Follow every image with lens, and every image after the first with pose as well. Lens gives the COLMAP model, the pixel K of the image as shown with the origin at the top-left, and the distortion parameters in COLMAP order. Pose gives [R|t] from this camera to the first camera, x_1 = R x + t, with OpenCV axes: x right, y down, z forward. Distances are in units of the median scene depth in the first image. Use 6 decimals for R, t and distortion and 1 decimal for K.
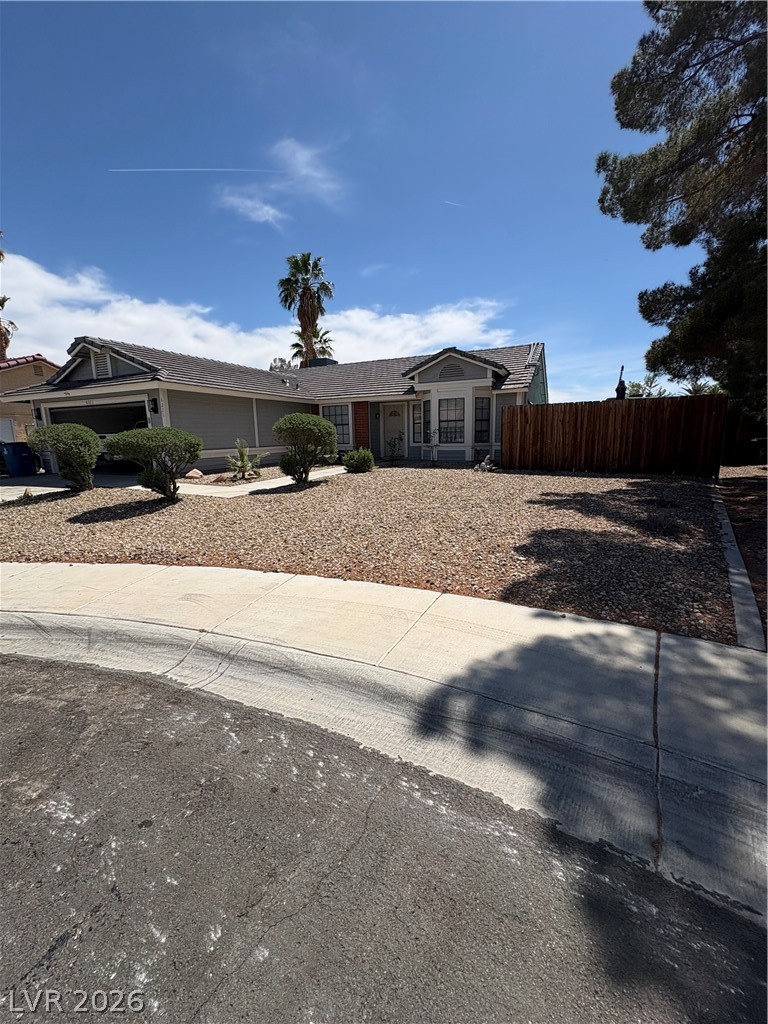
lens RADIAL K [[410.7, 0, 402.7], [0, 410.7, 513.7], [0, 0, 1]] dist [-0.004046, -0.000080]
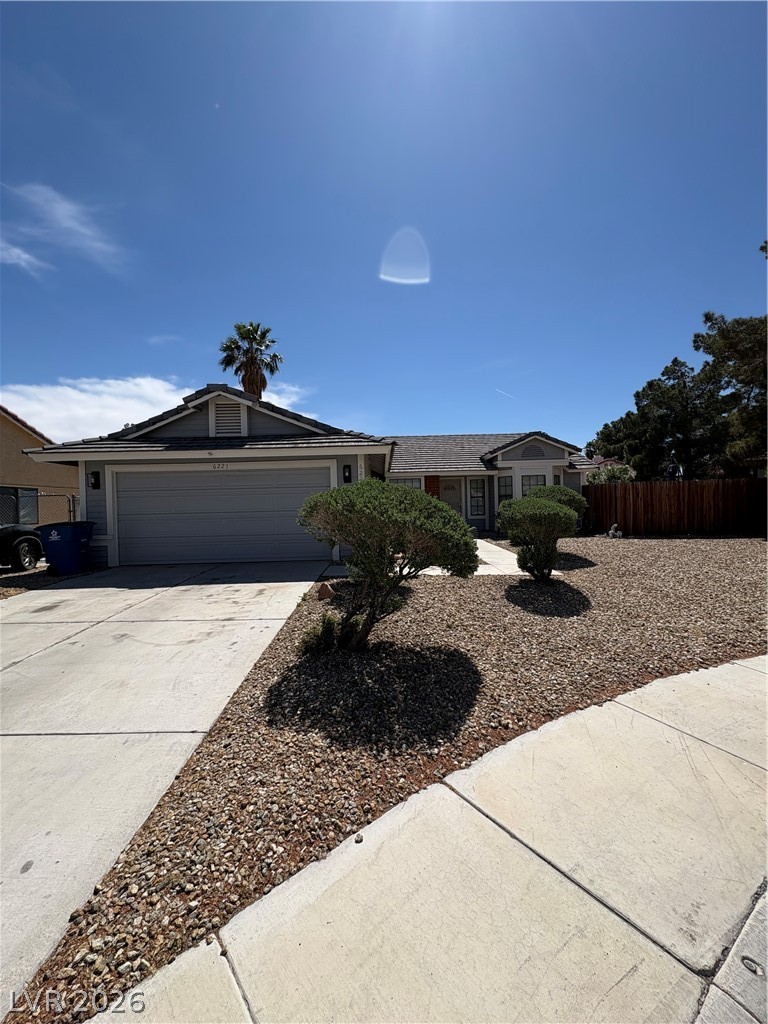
lens RADIAL K [[410.3, 0, 386.2], [0, 410.3, 511.2], [0, 0, 1]] dist [0.001187, 0.000013]
pose [[0.911226, -0.008577, 0.411818, -0.709128], [0.084306, 0.982502, -0.166080, -0.036158], [-0.403187, 0.186055, 0.896004, 0.193629]]
